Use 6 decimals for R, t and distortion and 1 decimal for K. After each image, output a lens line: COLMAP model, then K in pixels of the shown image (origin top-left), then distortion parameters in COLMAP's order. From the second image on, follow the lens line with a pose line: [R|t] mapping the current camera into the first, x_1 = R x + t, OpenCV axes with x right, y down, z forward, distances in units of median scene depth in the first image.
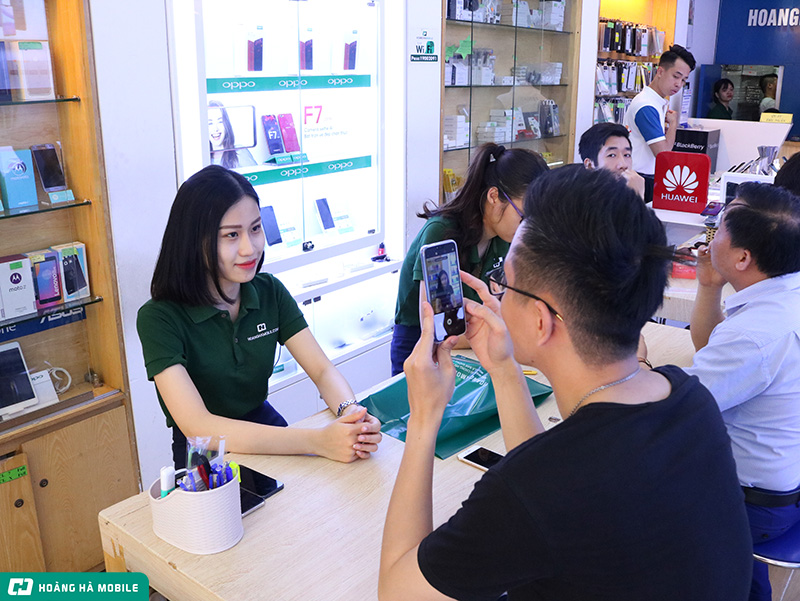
lens RADIAL K [[745.3, 0, 400.0], [0, 745.3, 300.5], [0, 0, 1]] dist [-0.158013, 0.122625]
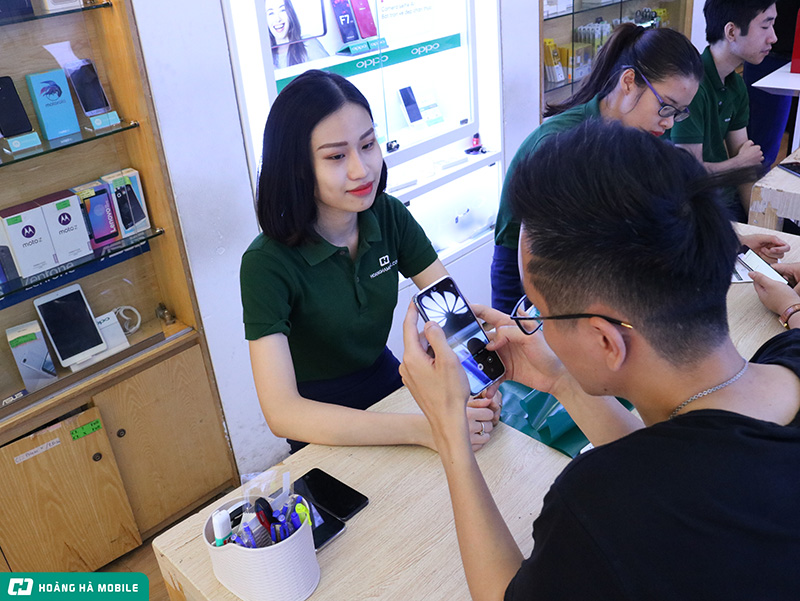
lens RADIAL K [[745.3, 0, 400.0], [0, 745.3, 300.5], [0, 0, 1]] dist [-0.158013, 0.122625]
pose [[0.991117, -0.022536, -0.131073, -0.004528], [0.046842, 0.981538, 0.185440, -0.059604], [0.124474, -0.189933, 0.973875, 0.119431]]
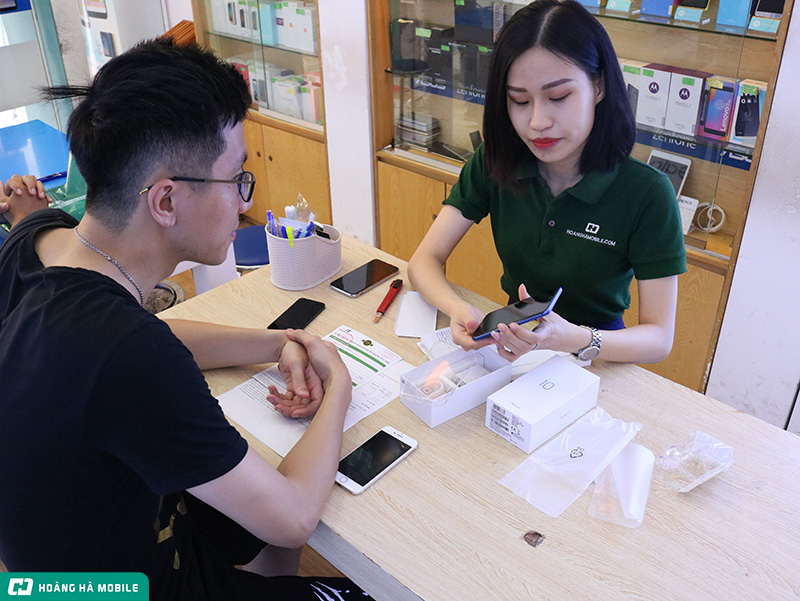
lens RADIAL K [[745.3, 0, 400.0], [0, 745.3, 300.5], [0, 0, 1]] dist [-0.158013, 0.122625]
pose [[-0.101008, 0.510148, -0.854135, 0.369537], [-0.272204, 0.811596, 0.516930, -0.155800], [0.956923, 0.284713, 0.056887, 0.495555]]
